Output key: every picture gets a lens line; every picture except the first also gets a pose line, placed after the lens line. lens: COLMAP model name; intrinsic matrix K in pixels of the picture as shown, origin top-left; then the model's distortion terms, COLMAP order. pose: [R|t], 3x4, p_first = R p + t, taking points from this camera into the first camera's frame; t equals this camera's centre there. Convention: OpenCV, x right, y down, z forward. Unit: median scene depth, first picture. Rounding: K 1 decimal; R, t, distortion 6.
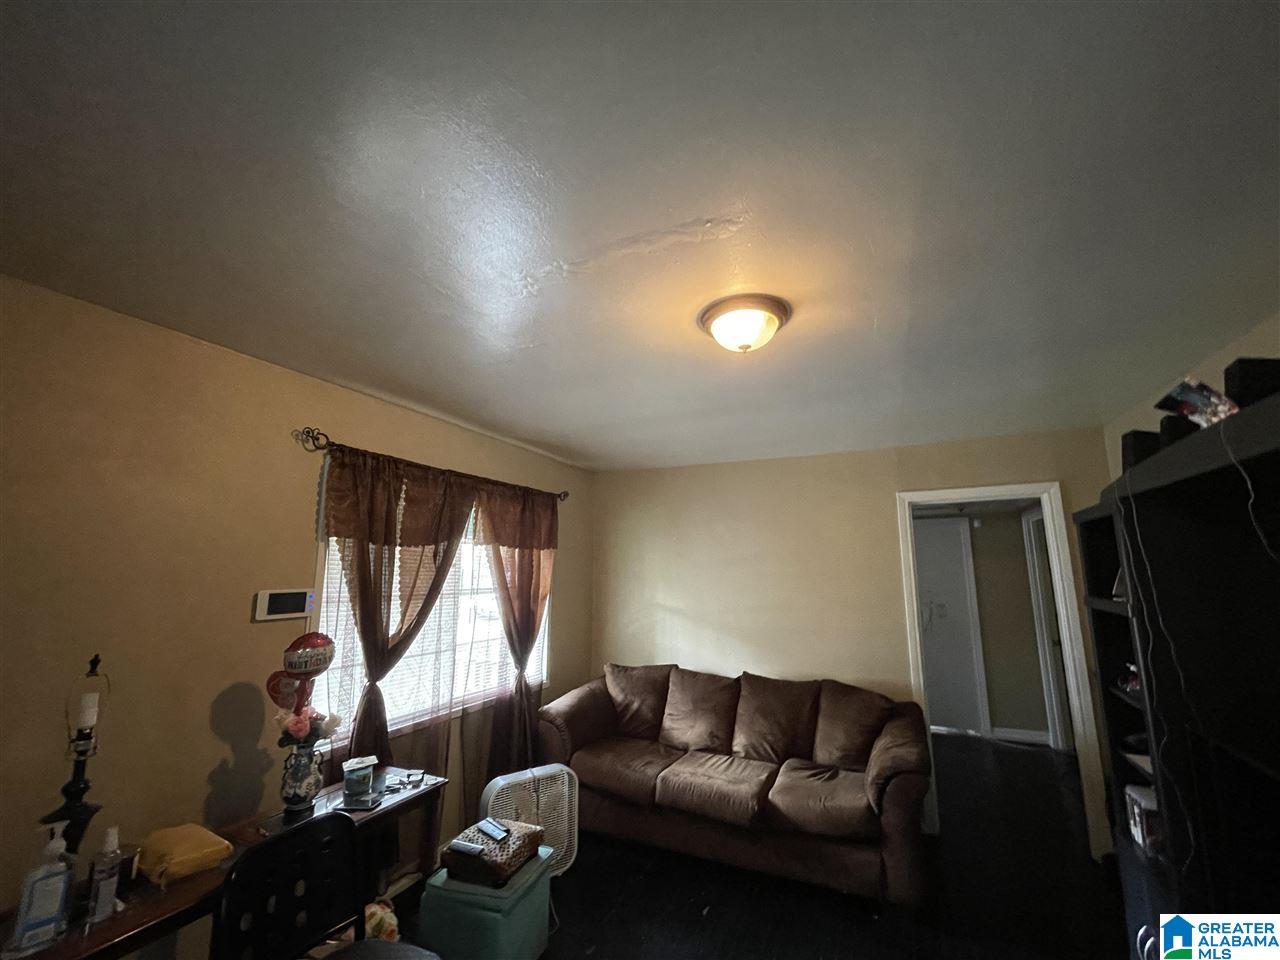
lens RADIAL K [[524.4, 0, 641.4], [0, 524.4, 478.9], [0, 0, 1]] dist [-0.002274, -0.000548]
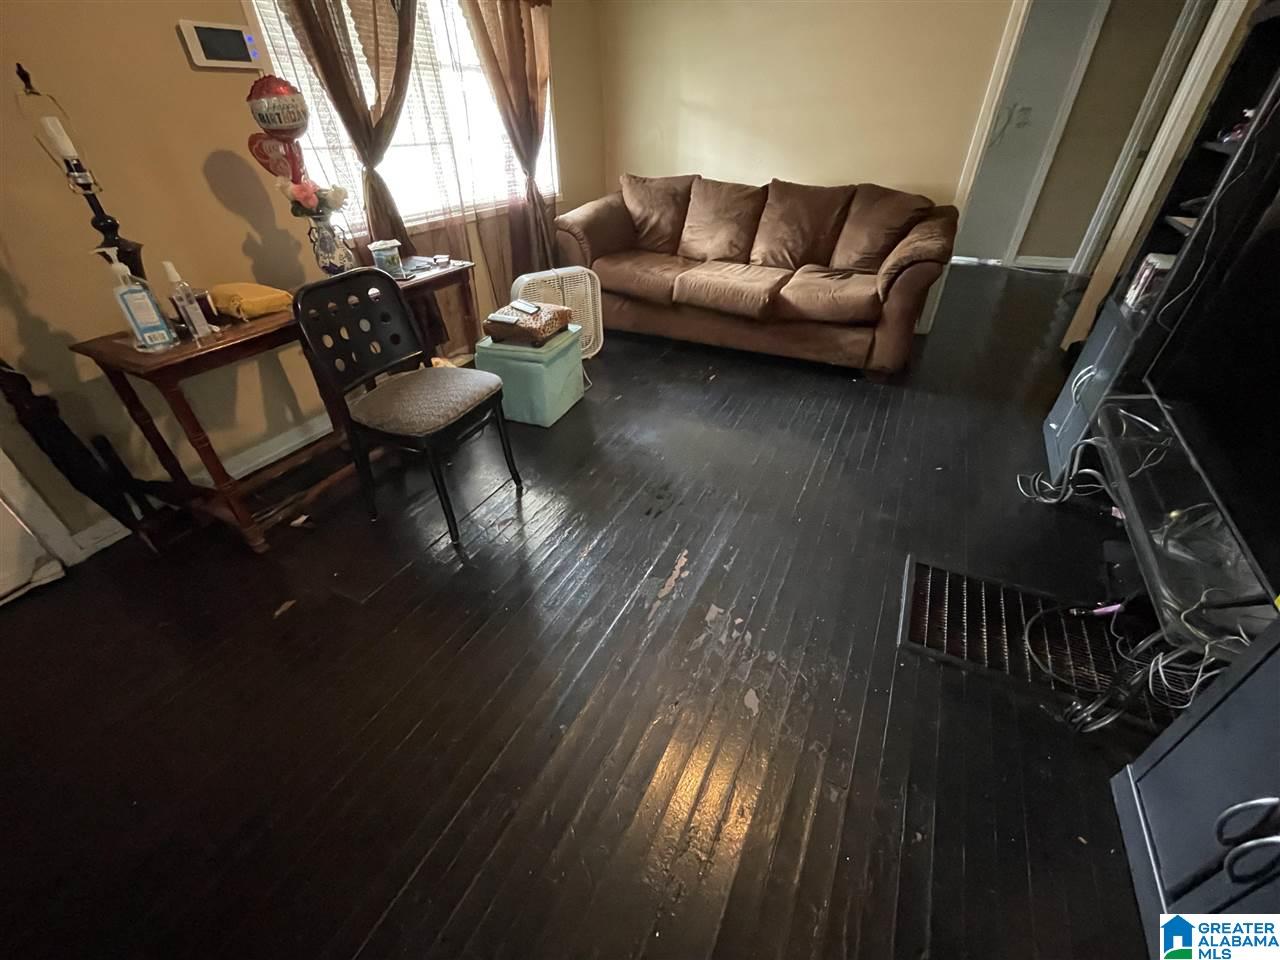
lens RADIAL K [[524.4, 0, 641.4], [0, 524.4, 478.9], [0, 0, 1]] dist [-0.002274, -0.000548]
pose [[0.999445, 0.009731, -0.031863, 0.000195], [0.015724, 0.705395, 0.708640, 0.117210], [0.029372, -0.708747, 0.704851, -0.020888]]
